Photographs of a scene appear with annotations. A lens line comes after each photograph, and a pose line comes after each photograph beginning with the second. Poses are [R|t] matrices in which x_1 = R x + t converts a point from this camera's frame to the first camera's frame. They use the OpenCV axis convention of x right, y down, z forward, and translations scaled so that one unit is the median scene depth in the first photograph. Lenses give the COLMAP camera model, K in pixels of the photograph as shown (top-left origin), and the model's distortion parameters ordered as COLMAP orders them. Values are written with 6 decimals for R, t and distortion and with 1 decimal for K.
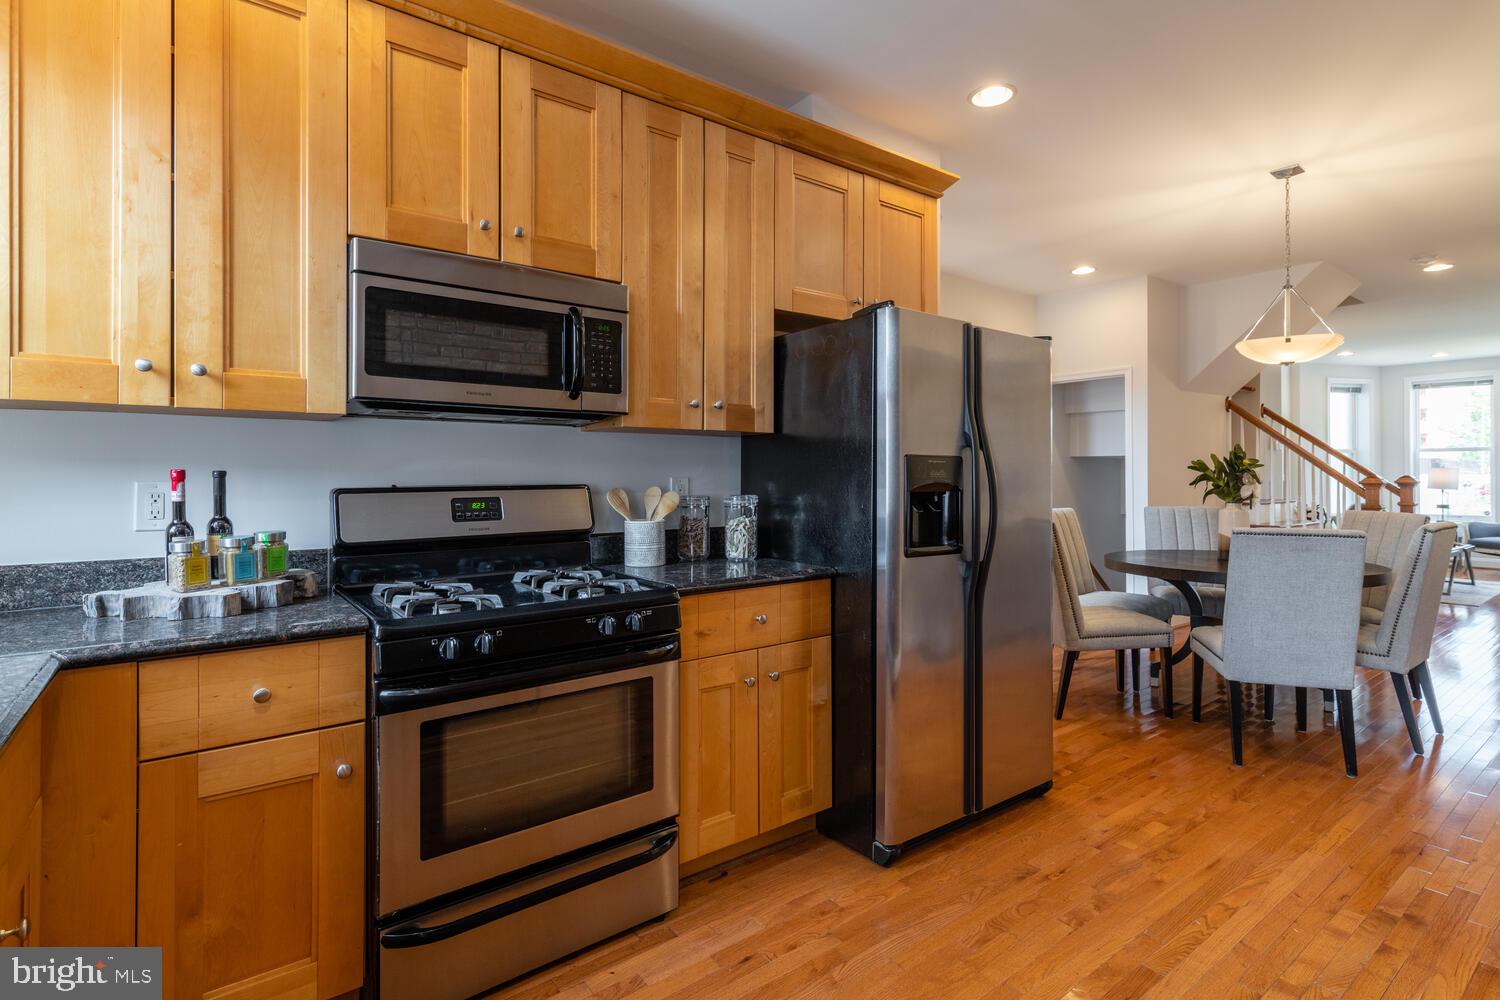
lens RADIAL K [[753.6, 0, 754.4], [0, 753.6, 468.8], [0, 0, 1]] dist [0.002856, 0.000367]
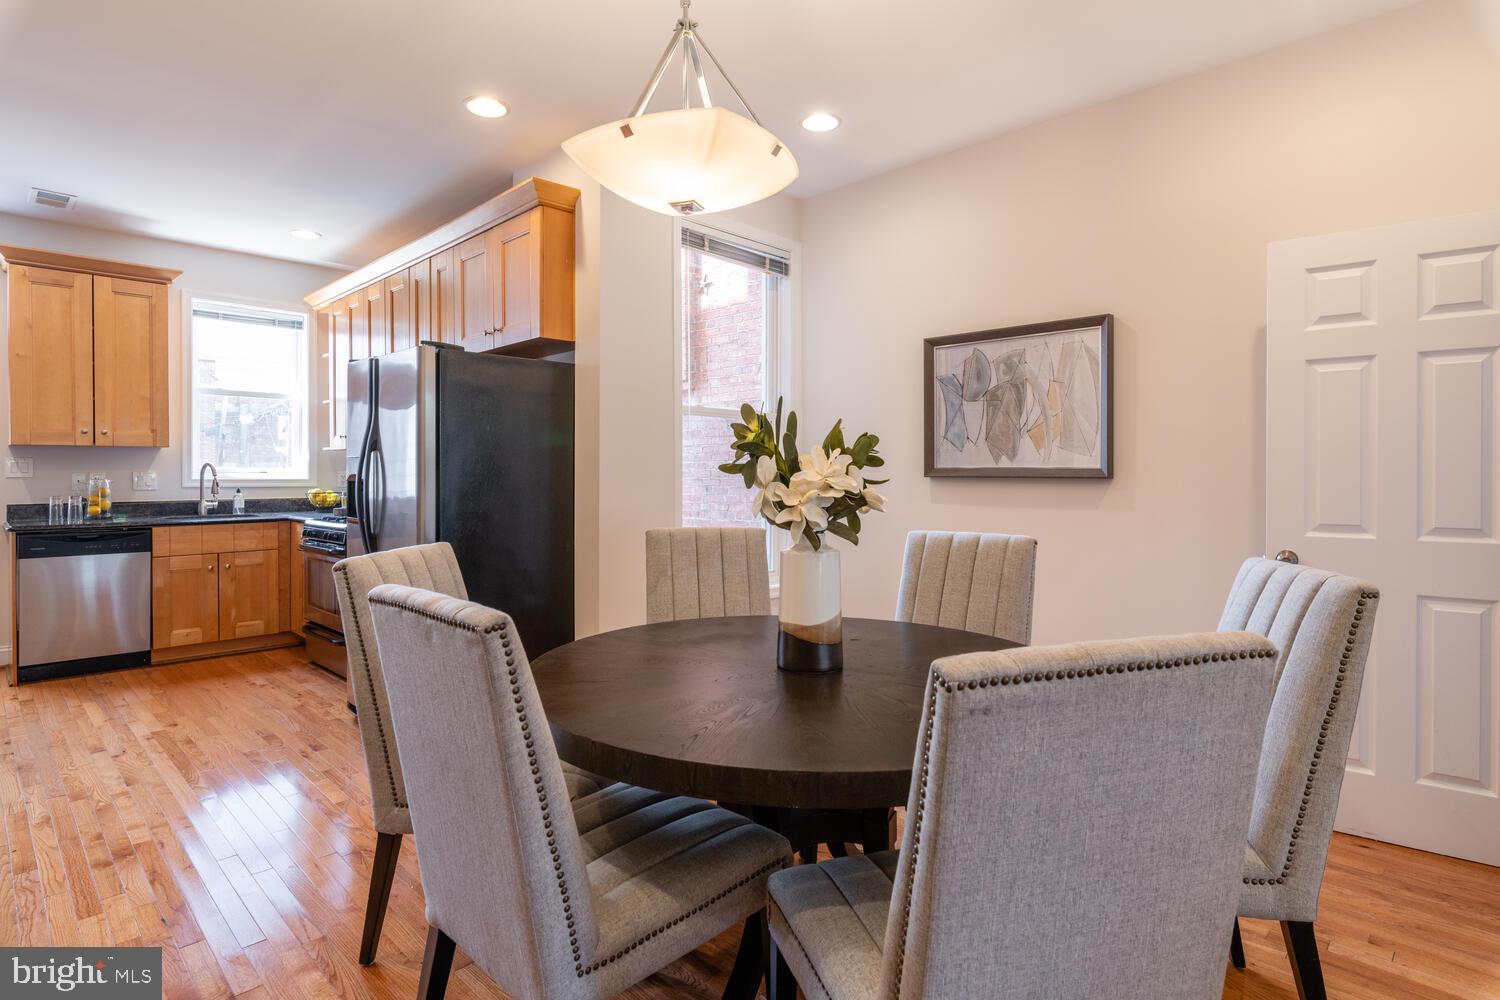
lens RADIAL K [[778.0, 0, 747.8], [0, 778.0, 475.8], [0, 0, 1]] dist [-0.003250, -0.000702]
pose [[0.126091, 0.006484, -0.991998, 1.183930], [0.008198, 0.999938, 0.007578, 0.009433], [0.991985, -0.009088, 0.126030, 1.005336]]
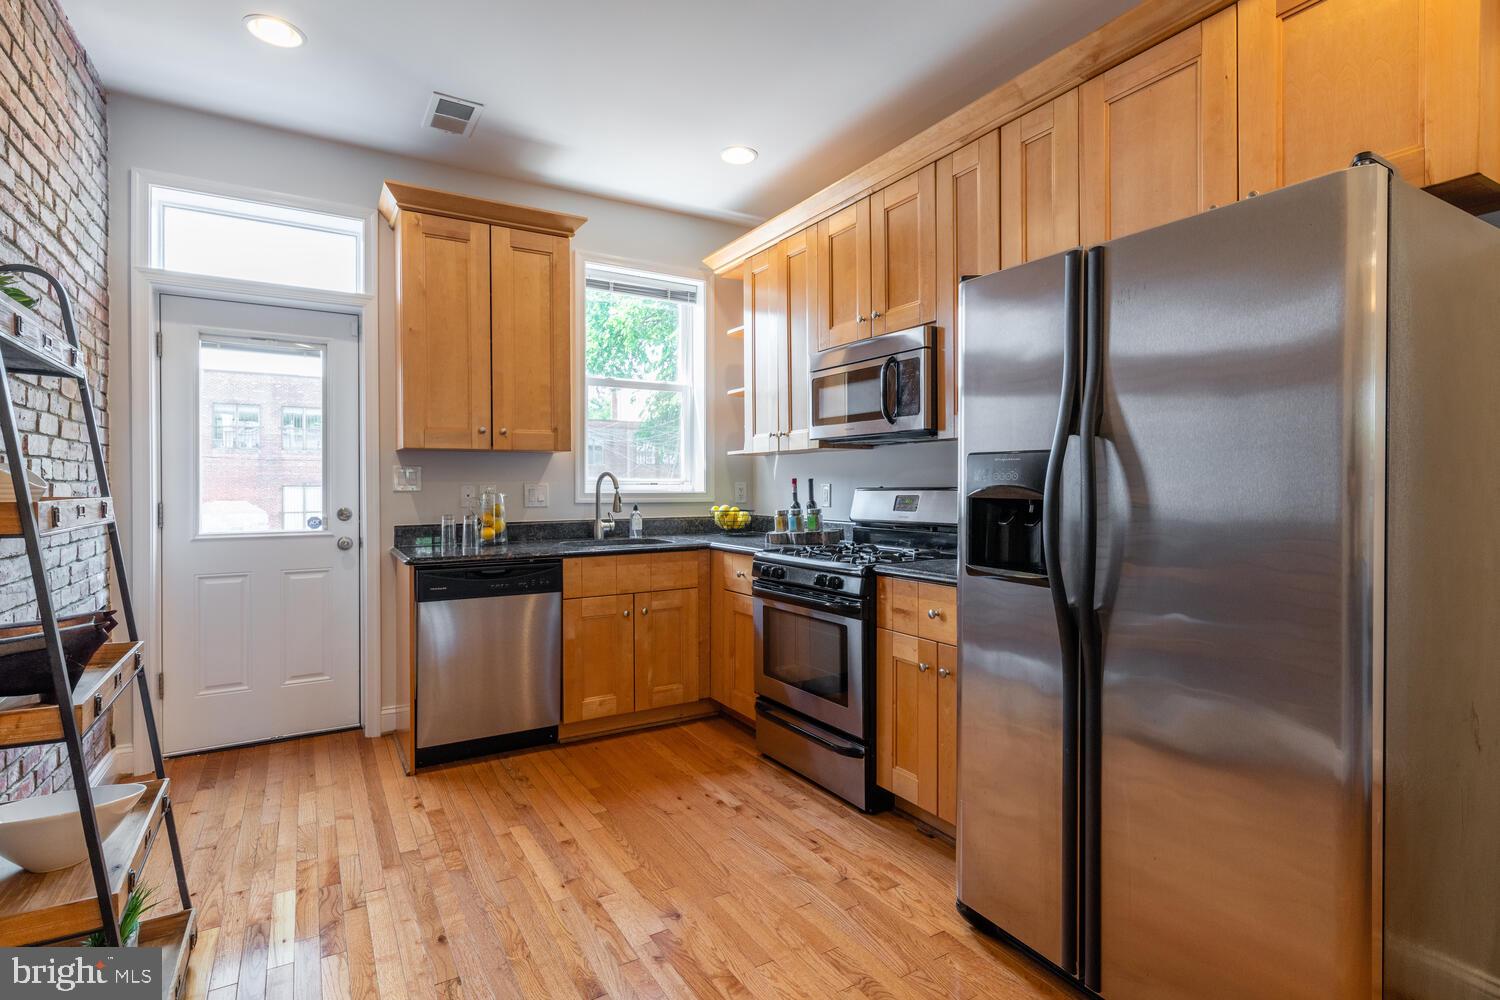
lens RADIAL K [[707.2, 0, 730.0], [0, 707.2, 485.6], [0, 0, 1]] dist [-0.000551, -0.000080]
pose [[-0.125963, 0.003819, -0.992028, 0.631162], [0.010897, 0.999938, 0.002465, 0.007574], [0.991975, -0.010499, -0.125997, 0.514437]]
